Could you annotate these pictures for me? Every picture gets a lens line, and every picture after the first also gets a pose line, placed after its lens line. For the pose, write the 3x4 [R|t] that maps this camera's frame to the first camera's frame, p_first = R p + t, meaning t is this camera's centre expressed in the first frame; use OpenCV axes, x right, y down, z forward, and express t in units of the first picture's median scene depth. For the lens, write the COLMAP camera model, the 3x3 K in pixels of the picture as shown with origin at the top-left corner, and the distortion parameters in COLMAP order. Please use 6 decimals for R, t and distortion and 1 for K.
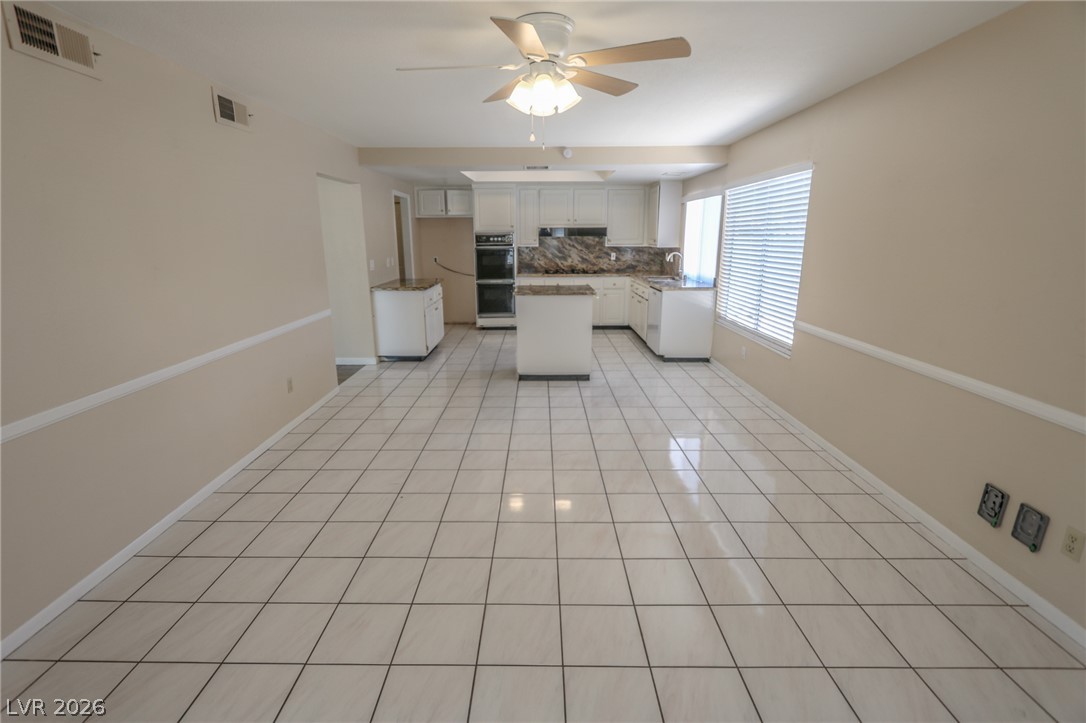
lens RADIAL K [[498.3, 0, 534.3], [0, 498.3, 353.2], [0, 0, 1]] dist [-0.014224, 0.000152]
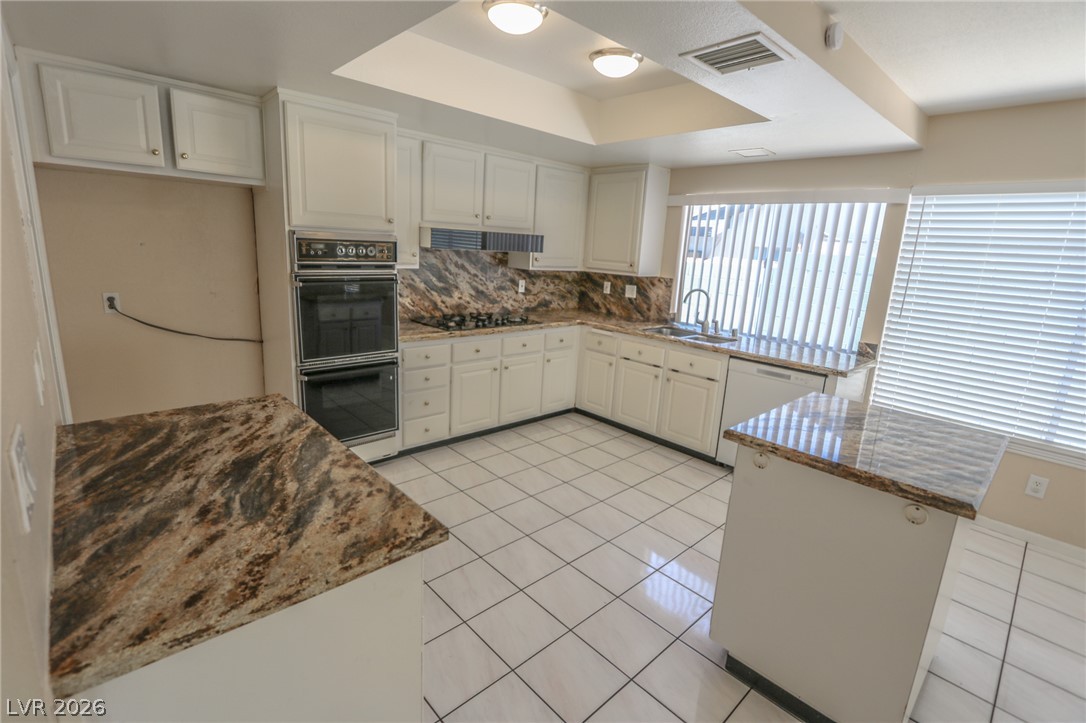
lens RADIAL K [[498.3, 0, 534.0], [0, 498.3, 358.4], [0, 0, 1]] dist [-0.014224, 0.000152]
pose [[0.725903, -0.109243, 0.679066, -0.232554], [0.103676, 0.993404, 0.048985, -0.145703], [-0.679939, 0.034845, 0.732441, 0.605545]]
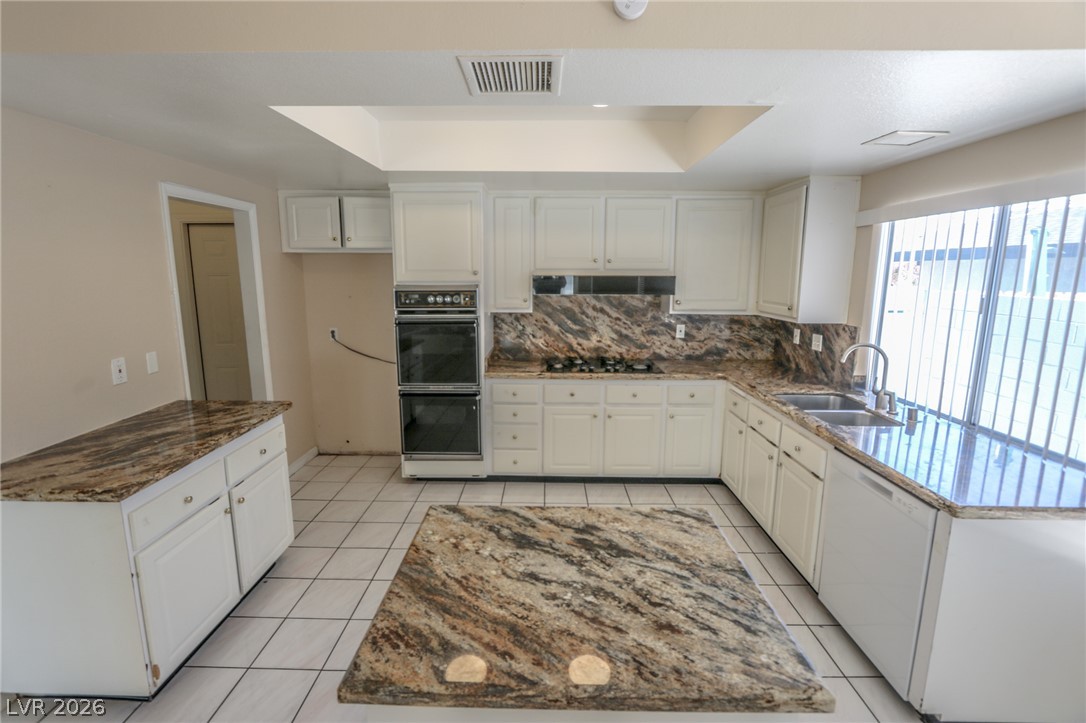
lens RADIAL K [[498.3, 0, 539.4], [0, 498.3, 358.8], [0, 0, 1]] dist [-0.014224, 0.000152]
pose [[0.999957, 0.009238, -0.000961, 0.016173], [-0.009280, 0.998036, -0.061958, -0.139530], [0.000386, 0.061964, 0.998078, 0.516009]]
